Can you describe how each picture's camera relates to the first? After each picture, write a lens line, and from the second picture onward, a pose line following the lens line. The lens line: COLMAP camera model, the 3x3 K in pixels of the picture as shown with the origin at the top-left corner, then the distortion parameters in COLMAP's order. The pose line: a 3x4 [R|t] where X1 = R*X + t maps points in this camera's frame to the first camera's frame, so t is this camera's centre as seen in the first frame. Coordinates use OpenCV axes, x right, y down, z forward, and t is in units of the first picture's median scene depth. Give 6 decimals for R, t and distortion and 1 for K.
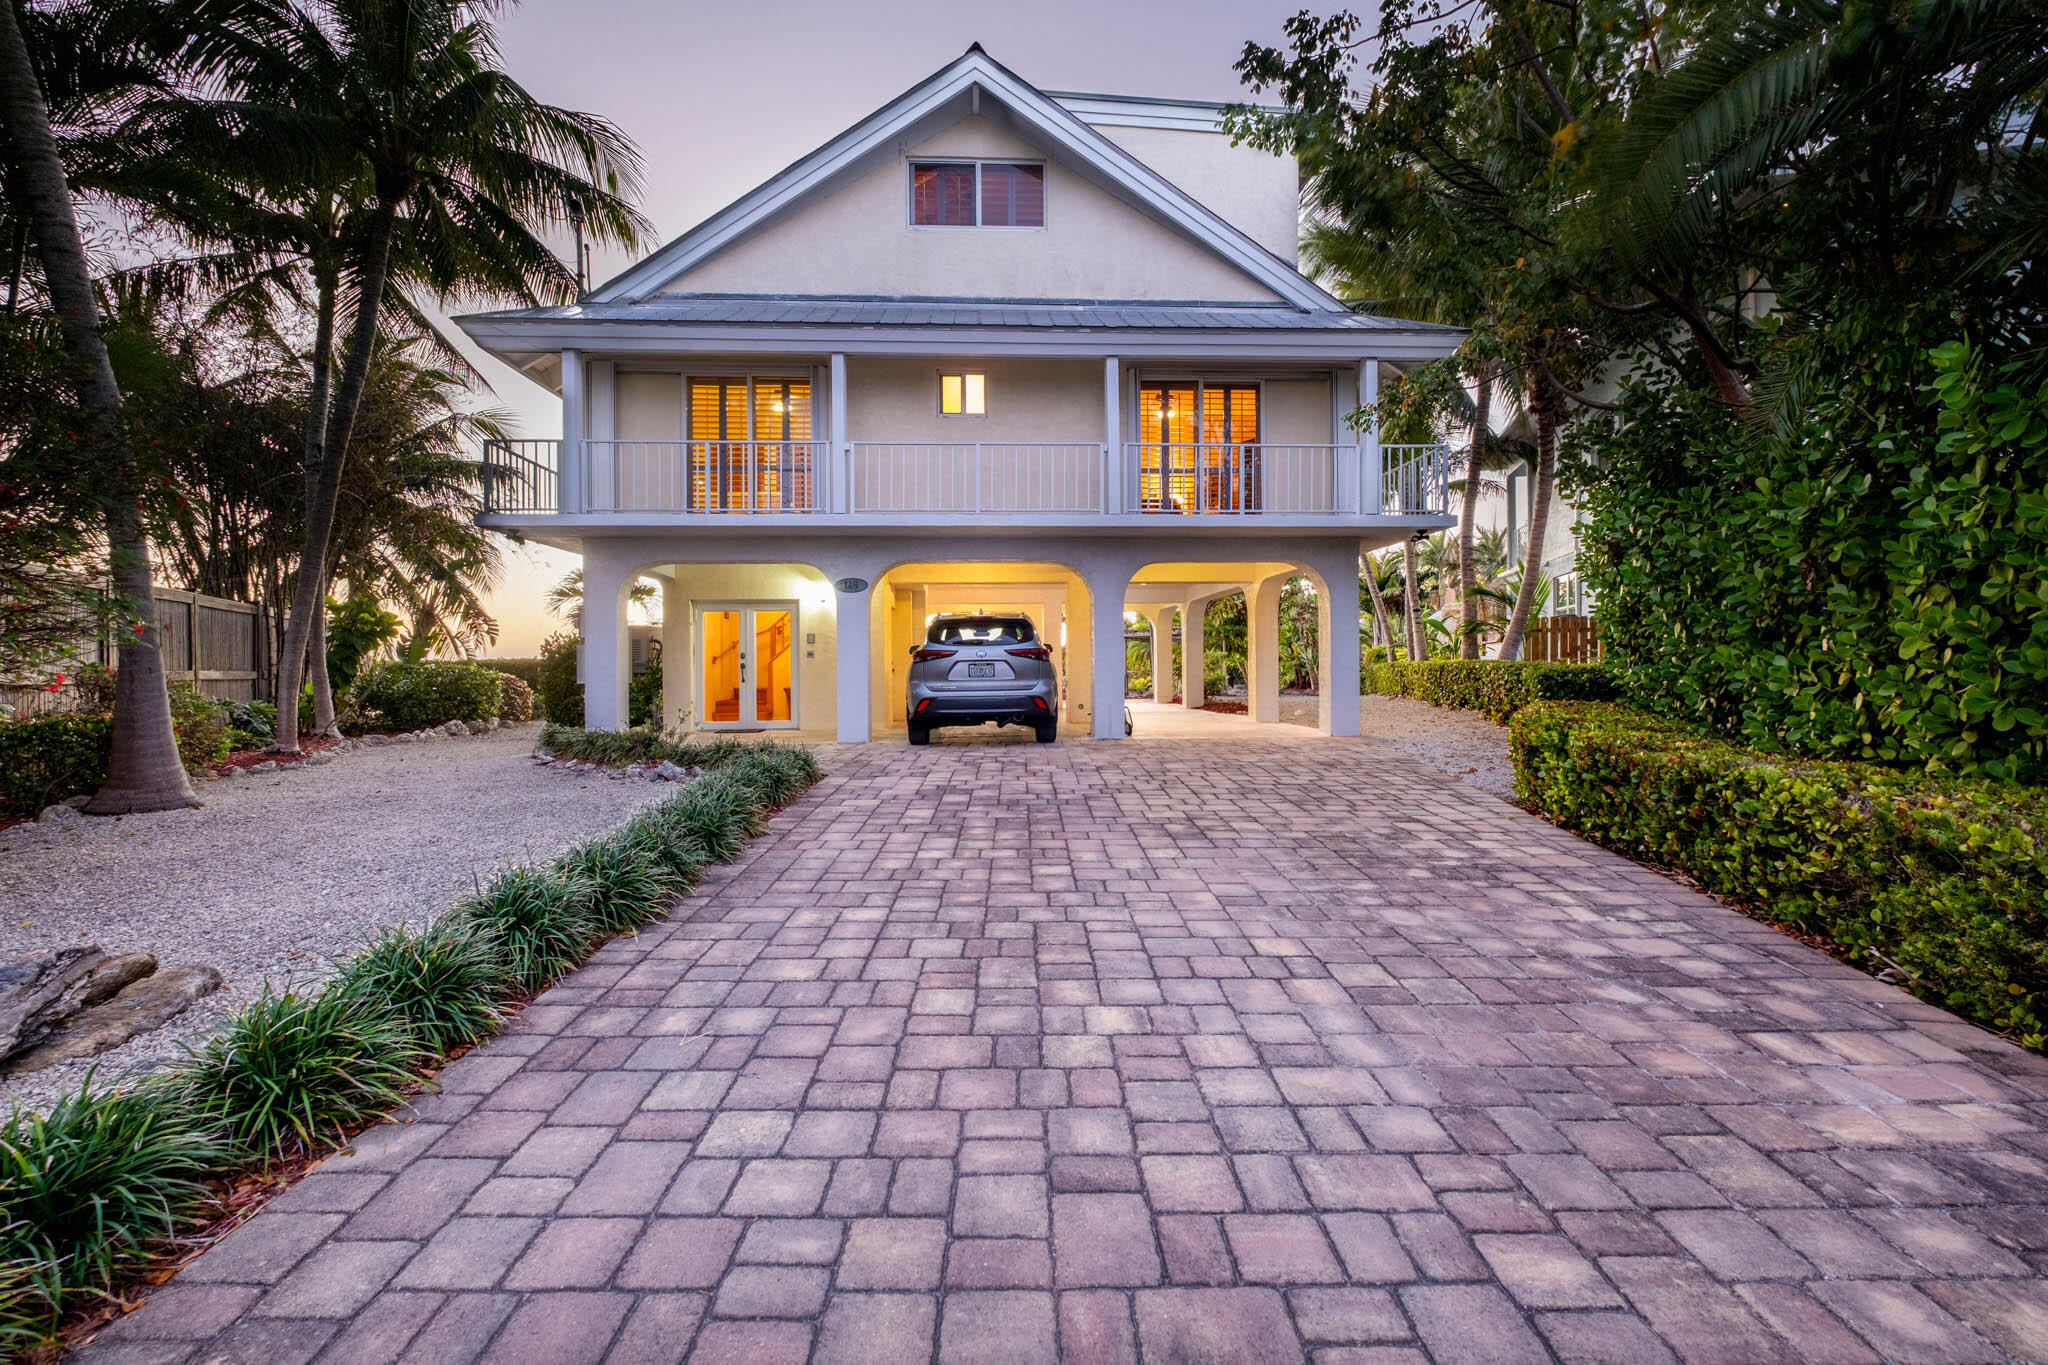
lens RADIAL K [[881.0, 0, 1024.0], [0, 881.0, 682.5], [0, 0, 1]] dist [0.000157, 0.000005]
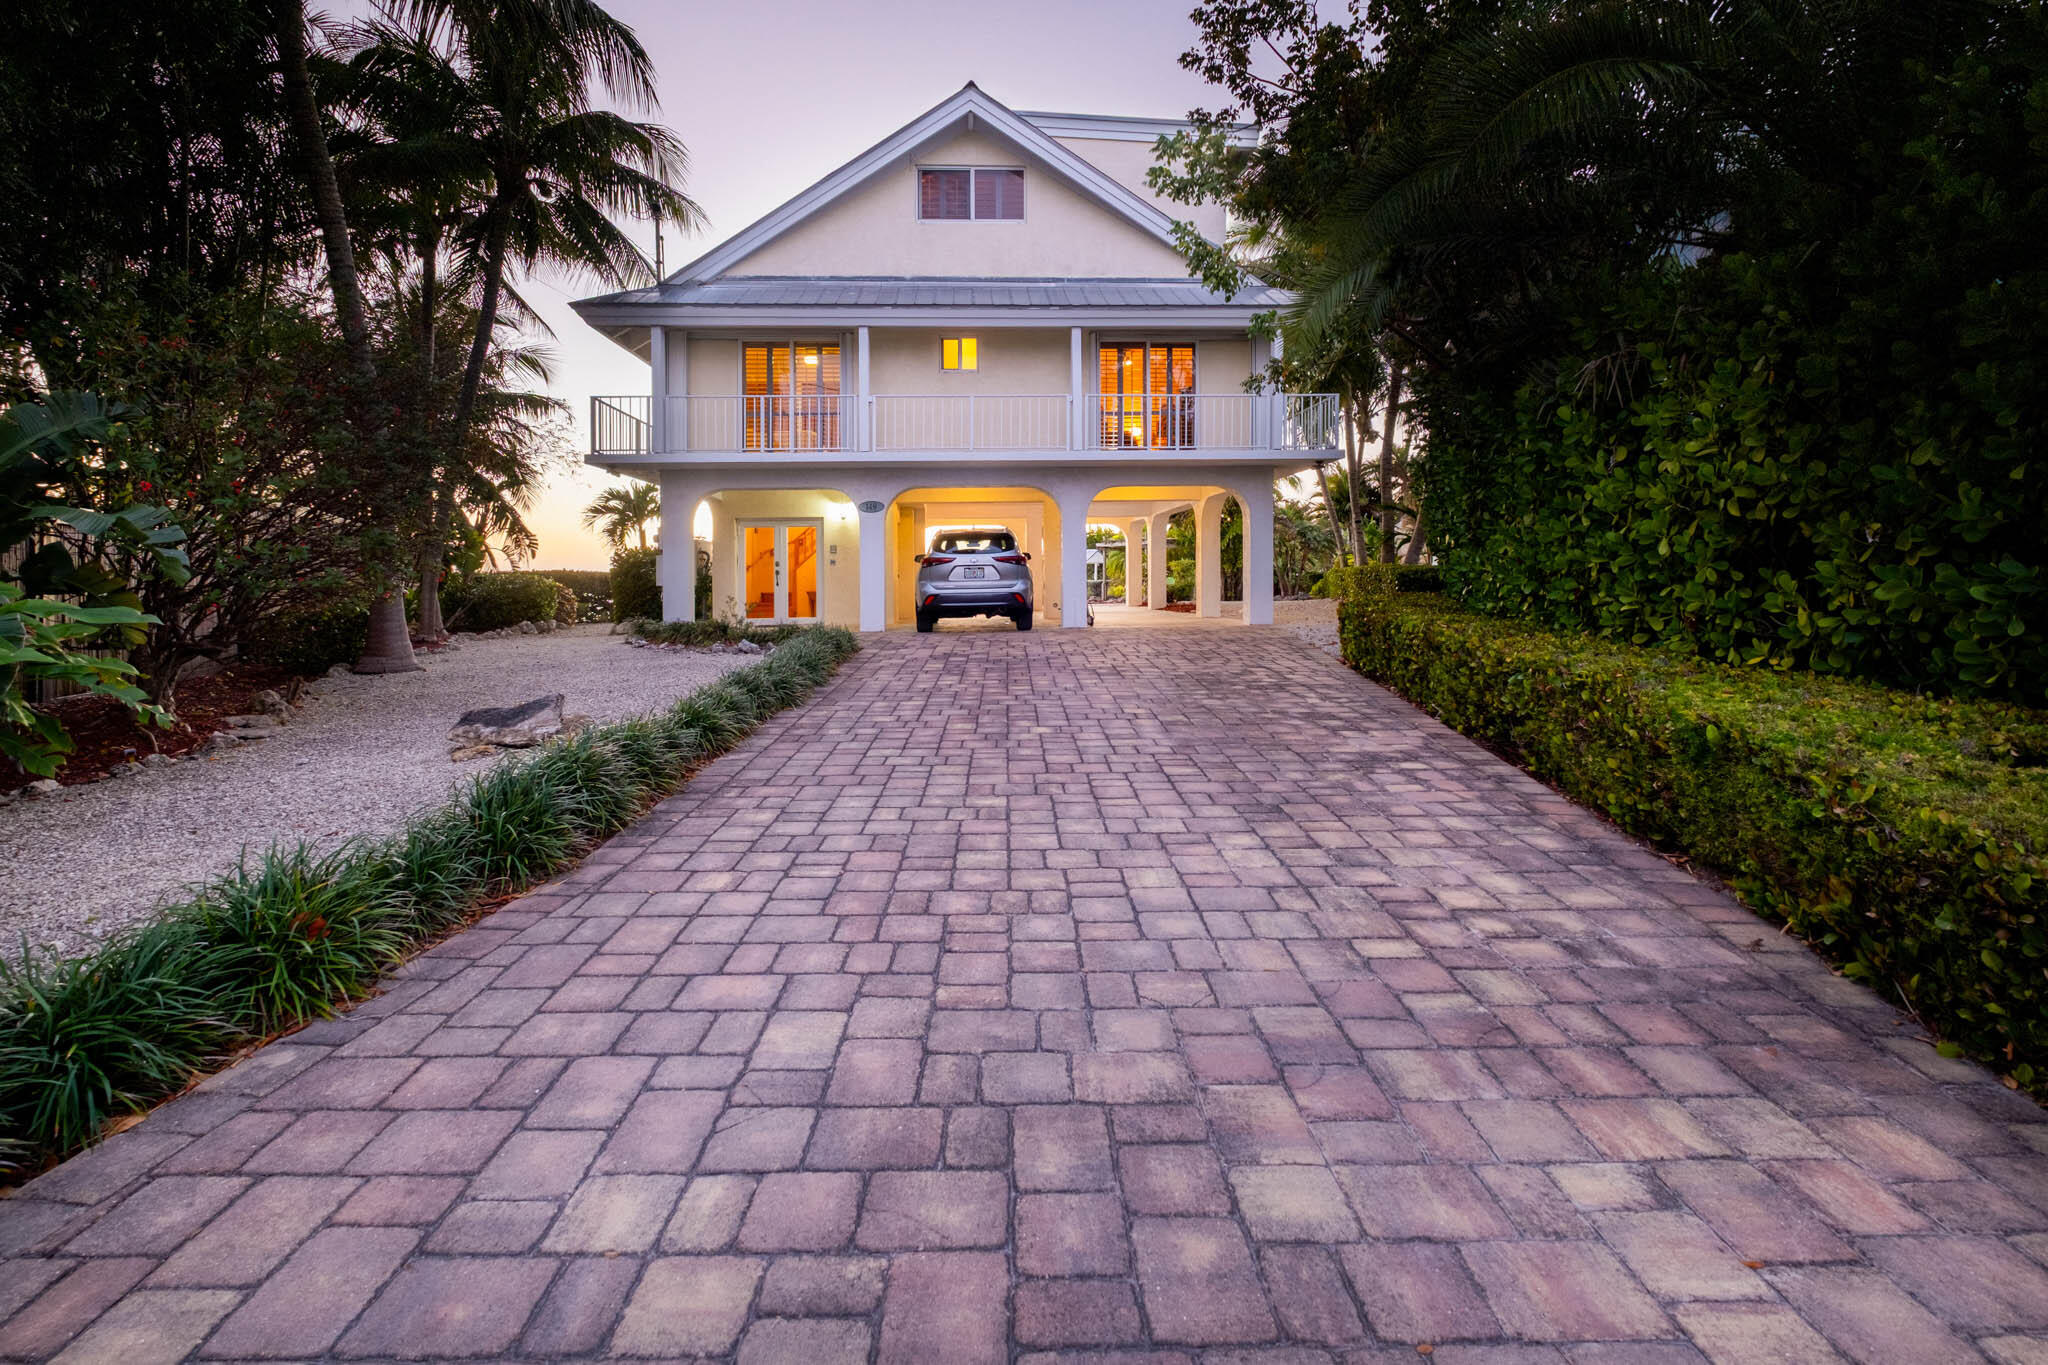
lens RADIAL K [[925.4, 0, 952.2], [0, 925.4, 678.0], [0, 0, 1]] dist [-0.020969, -0.000015]
pose [[0.997895, 0.005250, -0.064638, 0.008442], [0.000399, 0.996202, 0.087069, 0.021128], [0.064850, -0.086911, 0.994103, -0.363477]]
